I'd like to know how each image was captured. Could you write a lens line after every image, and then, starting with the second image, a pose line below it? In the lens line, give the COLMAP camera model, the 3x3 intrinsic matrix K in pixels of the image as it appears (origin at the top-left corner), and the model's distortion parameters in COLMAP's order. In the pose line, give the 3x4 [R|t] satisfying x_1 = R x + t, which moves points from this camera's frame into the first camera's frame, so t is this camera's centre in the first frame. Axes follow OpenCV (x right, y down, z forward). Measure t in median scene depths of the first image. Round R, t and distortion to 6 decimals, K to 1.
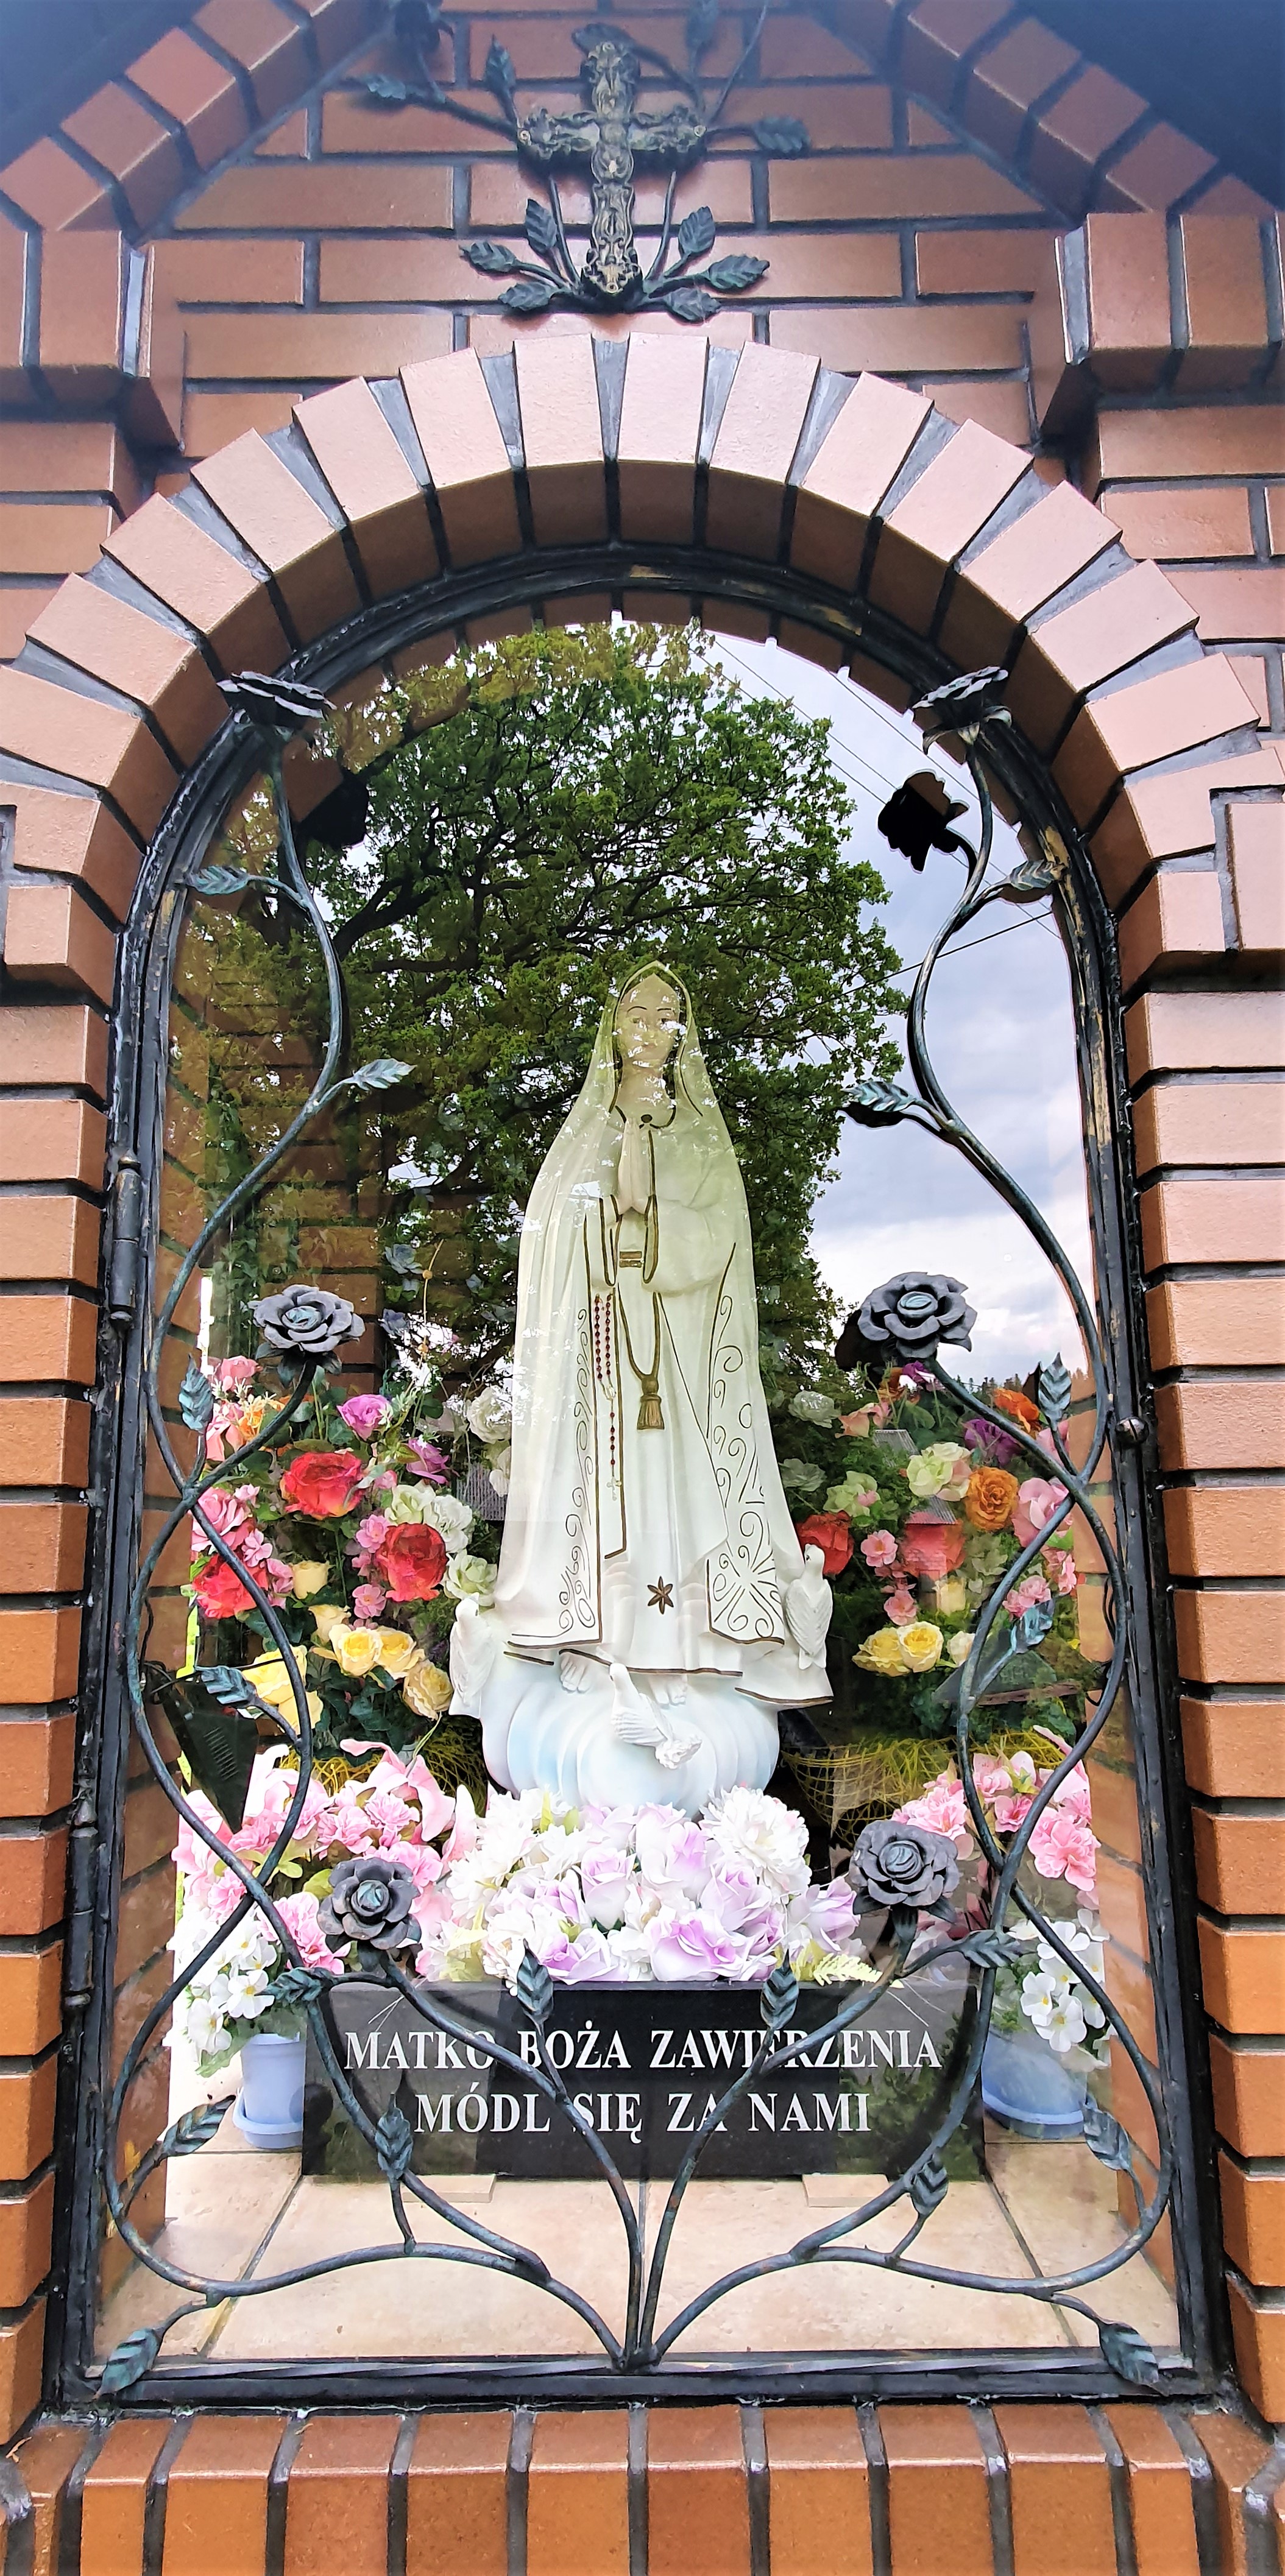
lens RADIAL K [[1243.9, 0, 648.7], [0, 1243.9, 1353.2], [0, 0, 1]] dist [0.012801, -0.000300]
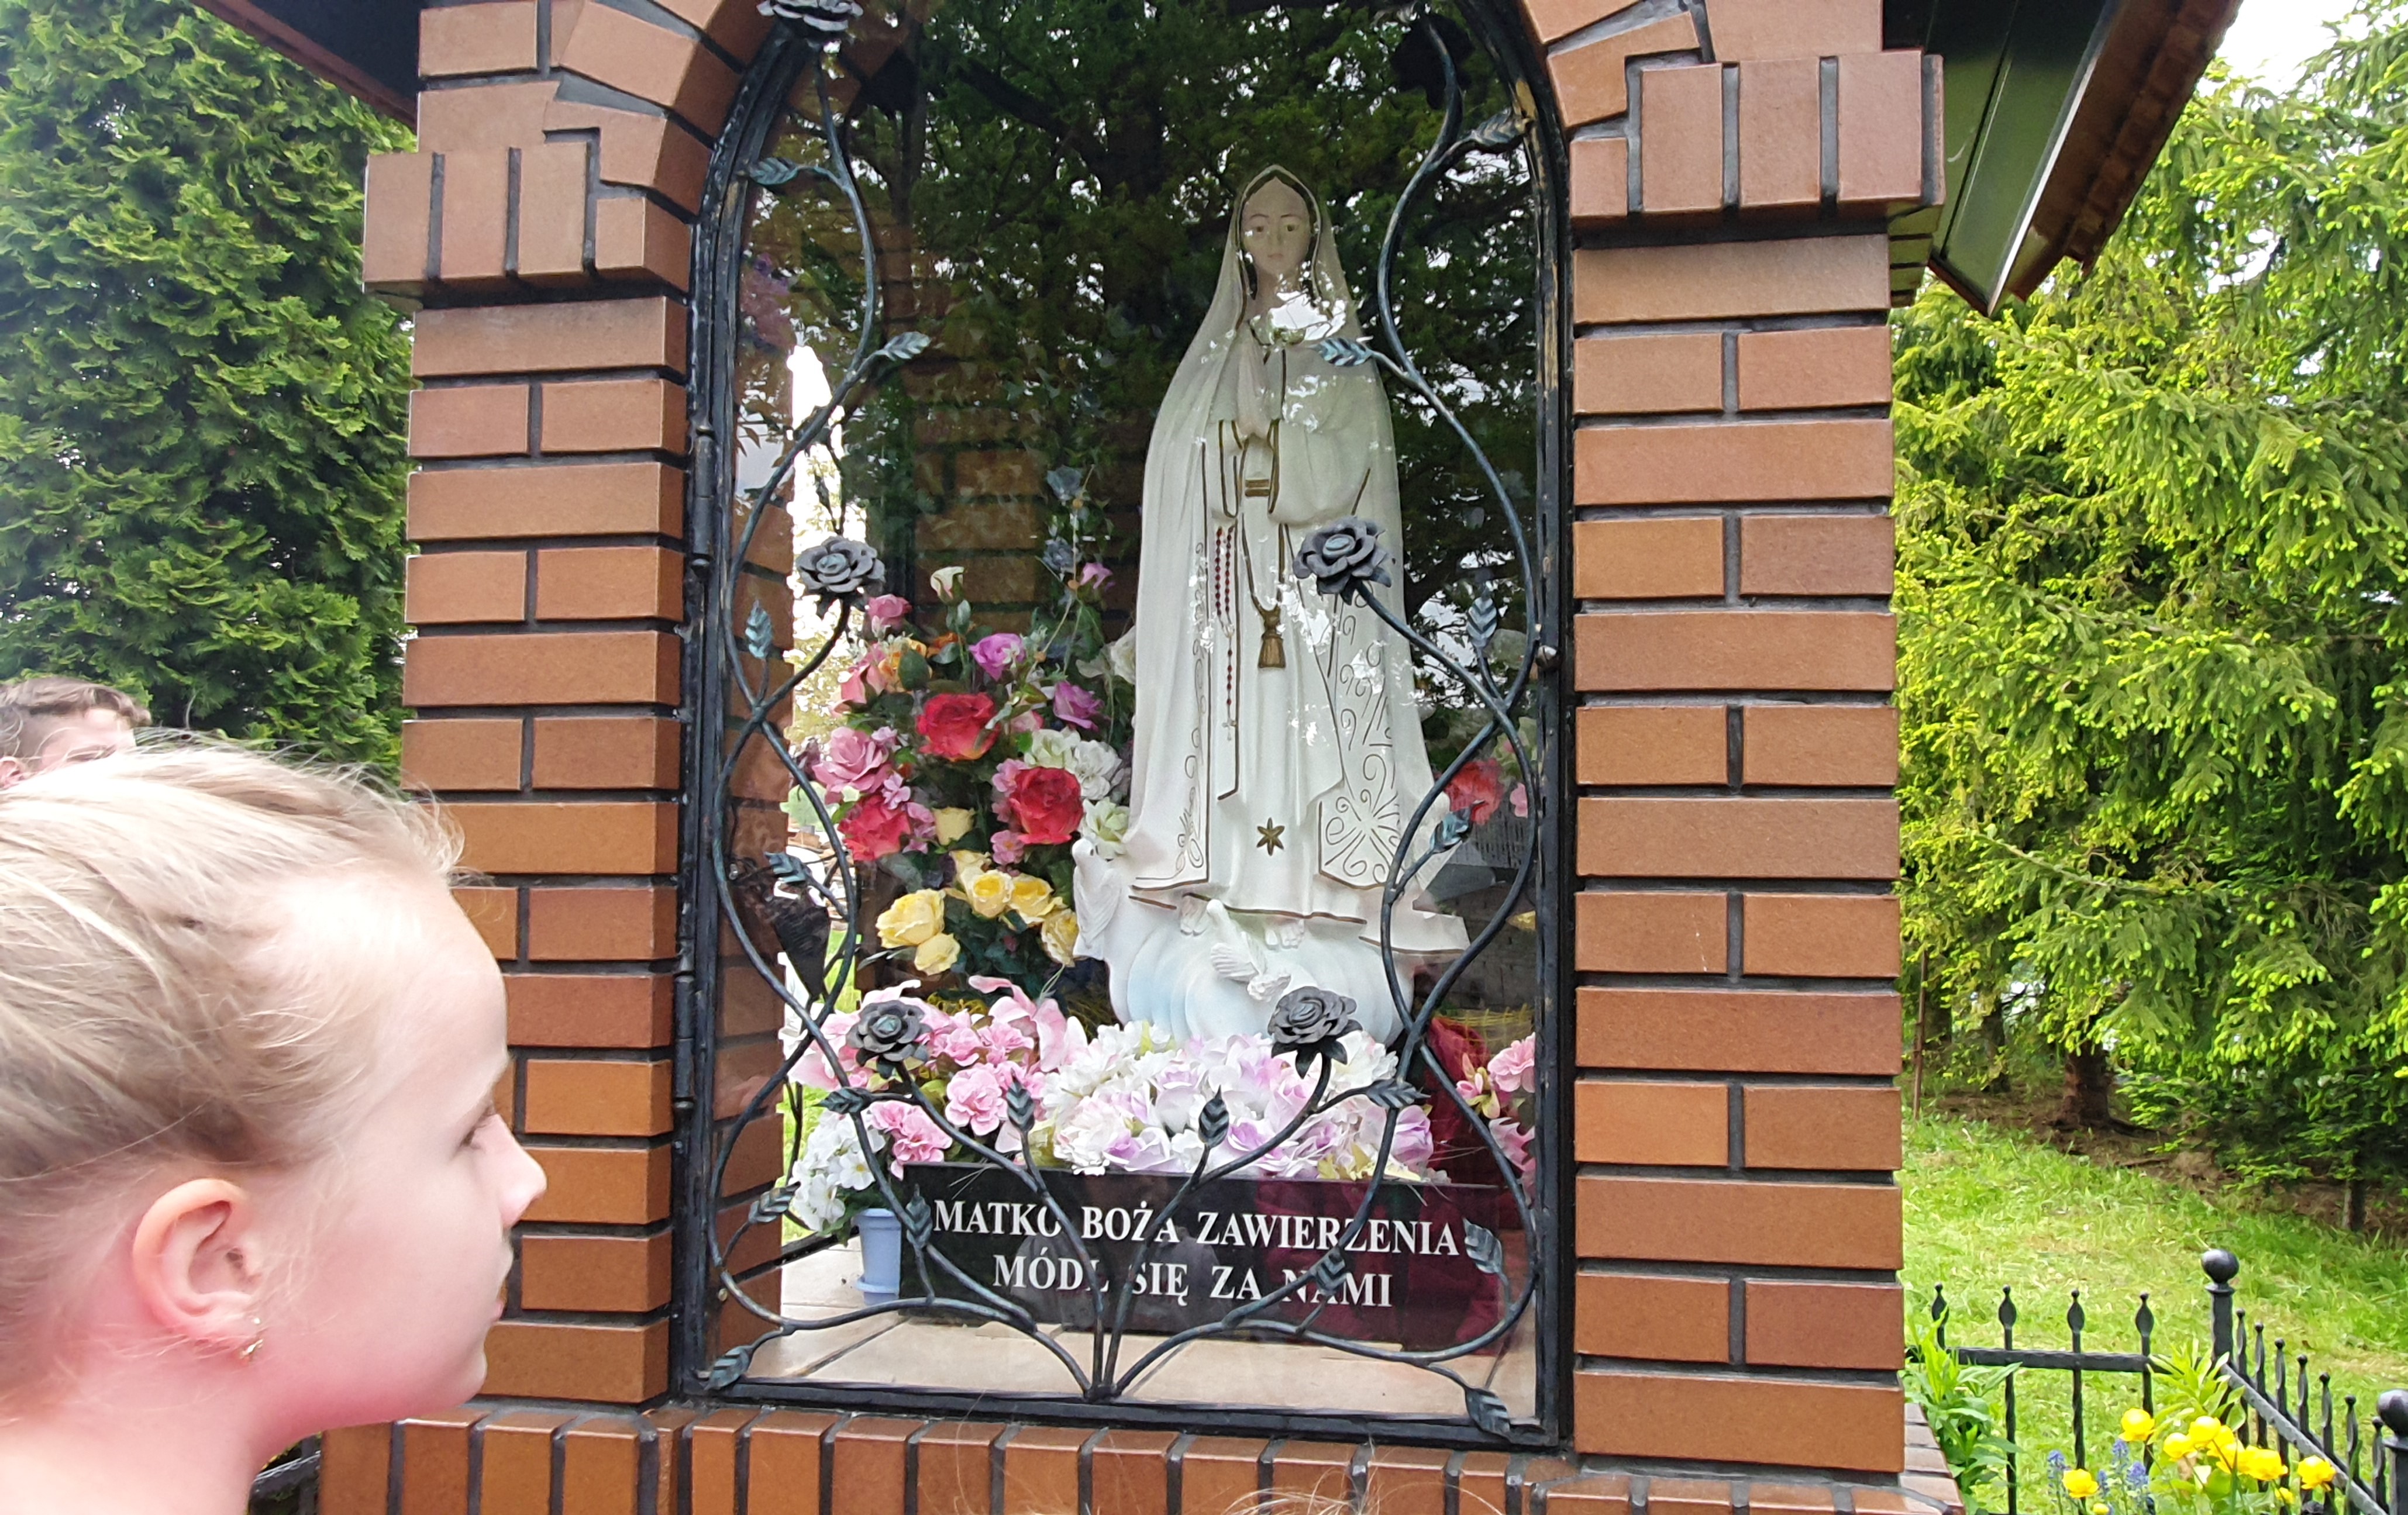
lens RADIAL K [[1921.7, 0, 1358.9], [0, 1921.7, 769.8], [0, 0, 1]] dist [0.005343, -0.006283]
pose [[0.985049, 0.008093, -0.172087, 0.429262], [0.008495, 0.995399, 0.095441, -0.002613], [0.172067, -0.095476, 0.980447, -0.593120]]
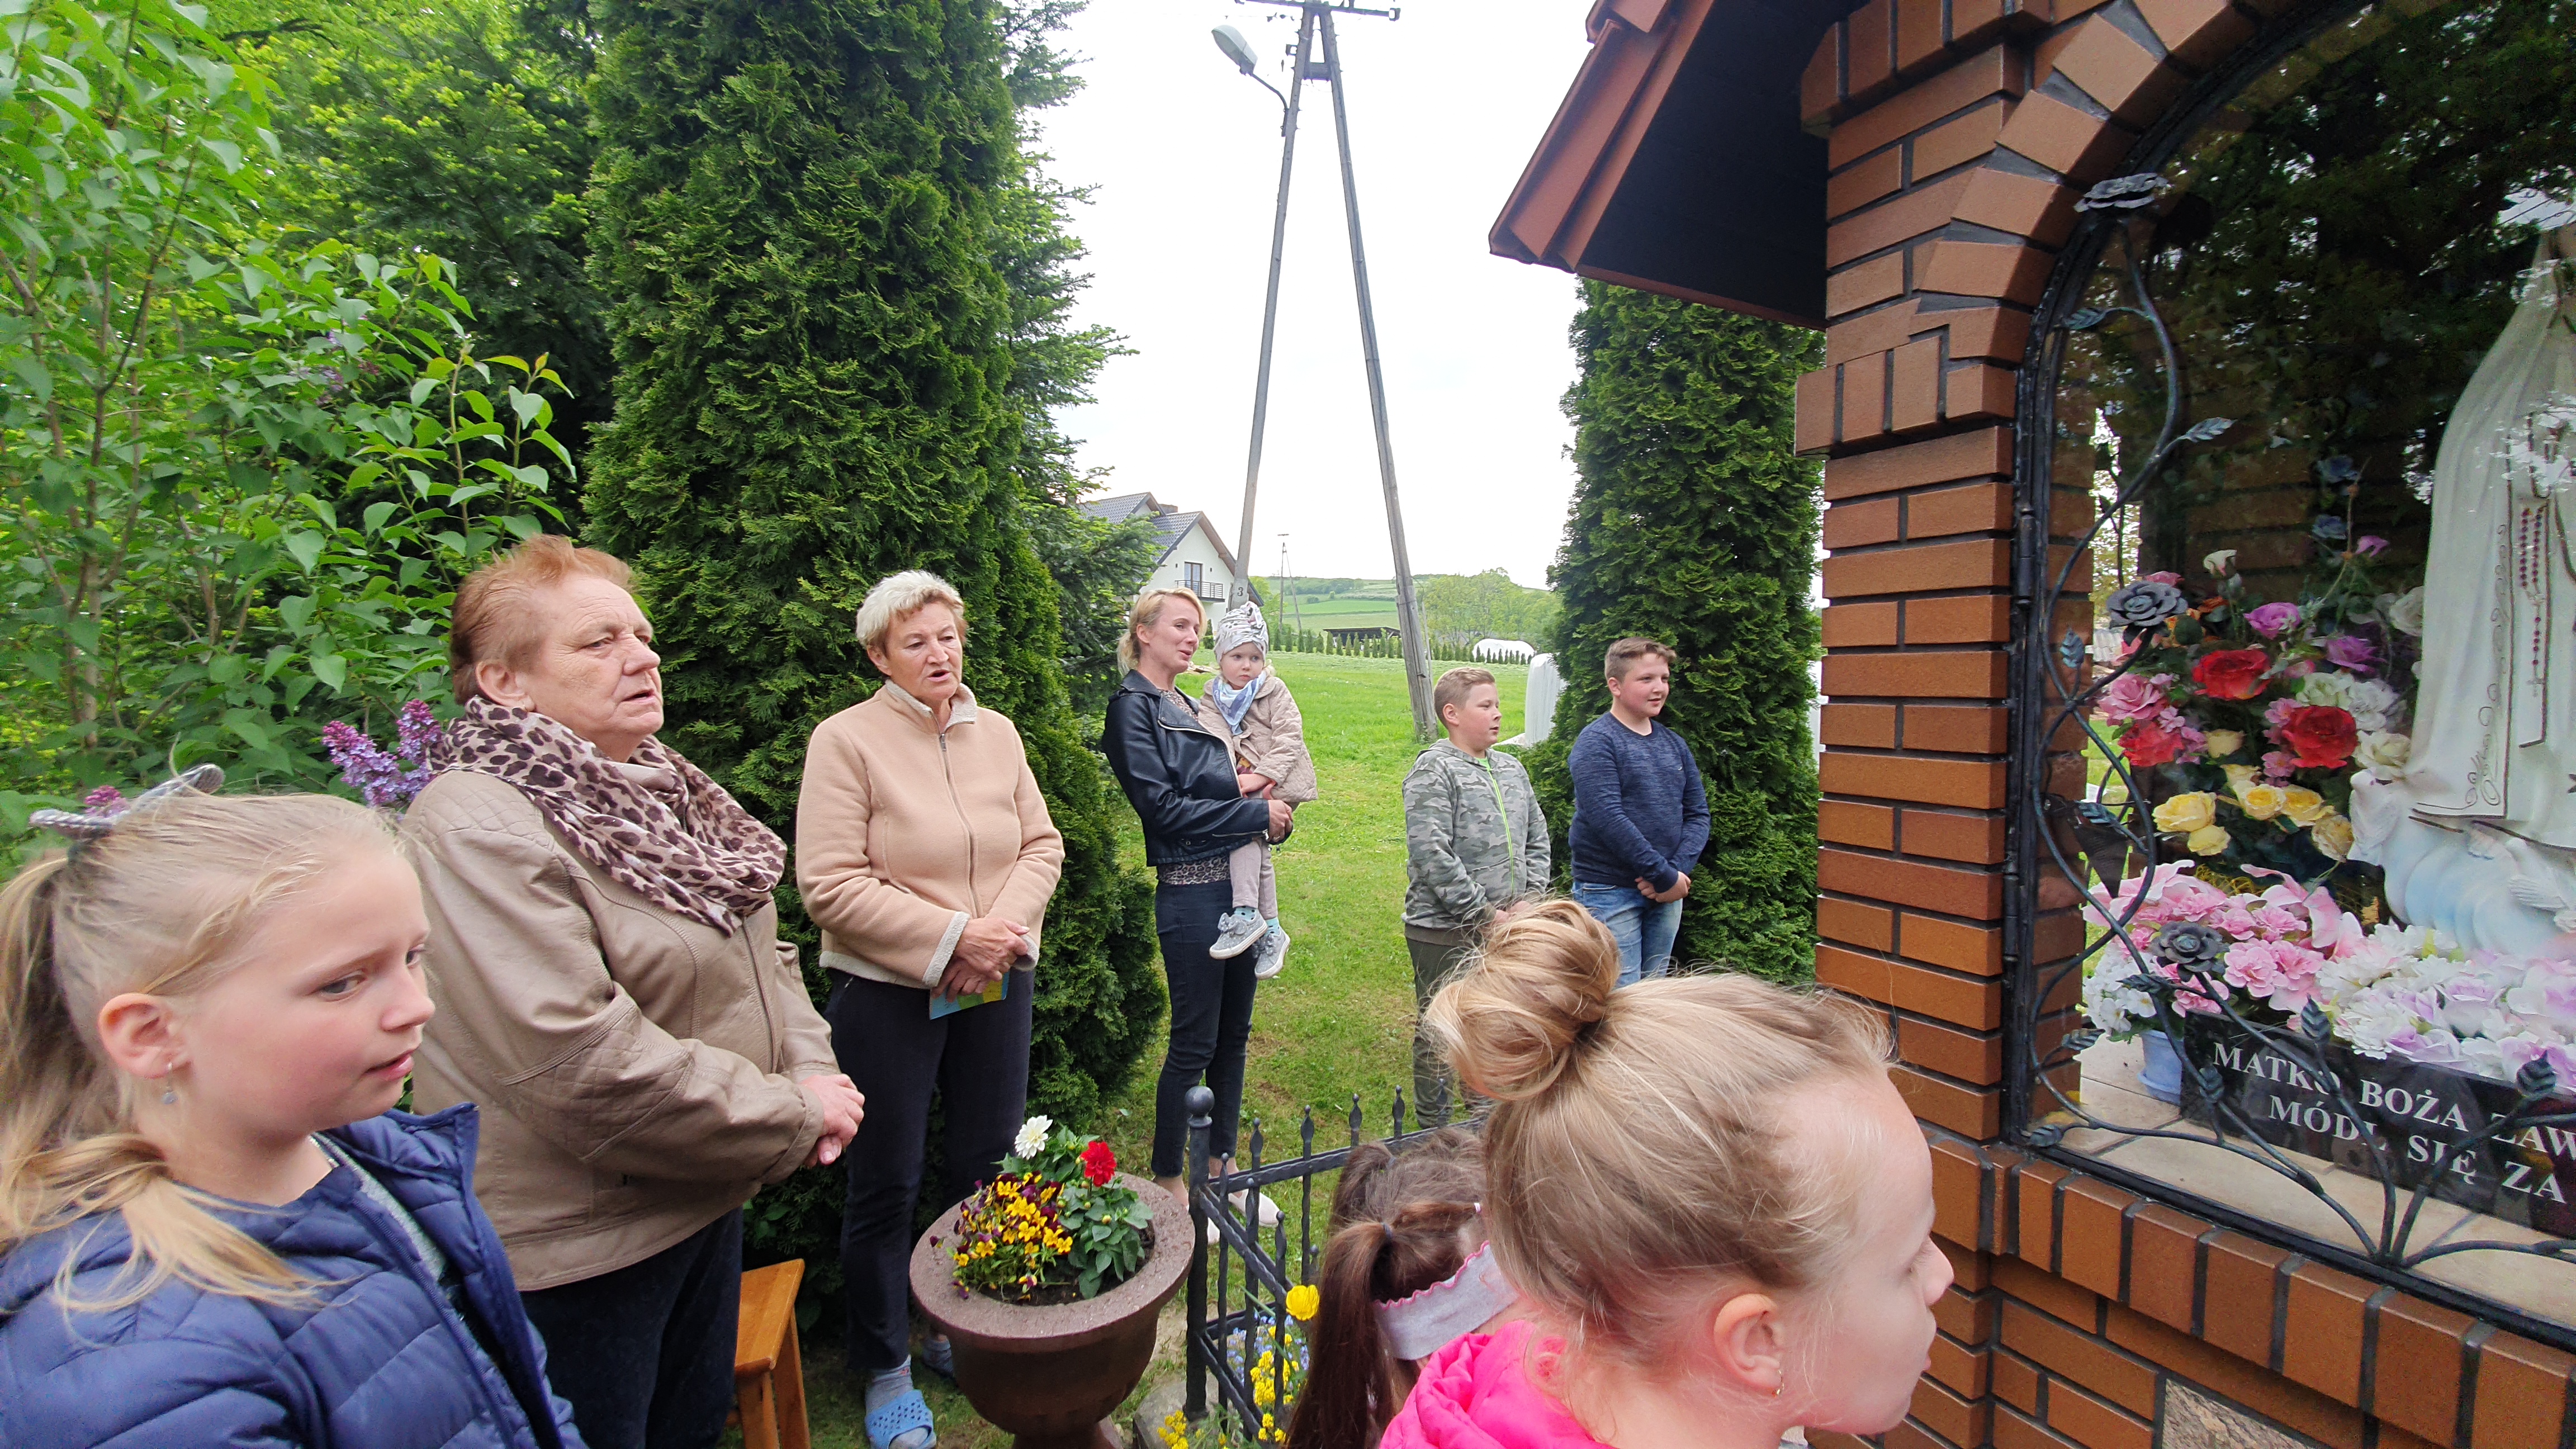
lens RADIAL K [[1013.9, 0, 1286.1], [0, 1013.9, 718.5], [0, 0, 1]] dist [0.022736, -0.021830]
pose [[0.459169, 0.049959, -0.886943, 0.325782], [0.129295, 0.984027, 0.122364, -0.151134], [0.878889, -0.170863, 0.445375, -0.498112]]
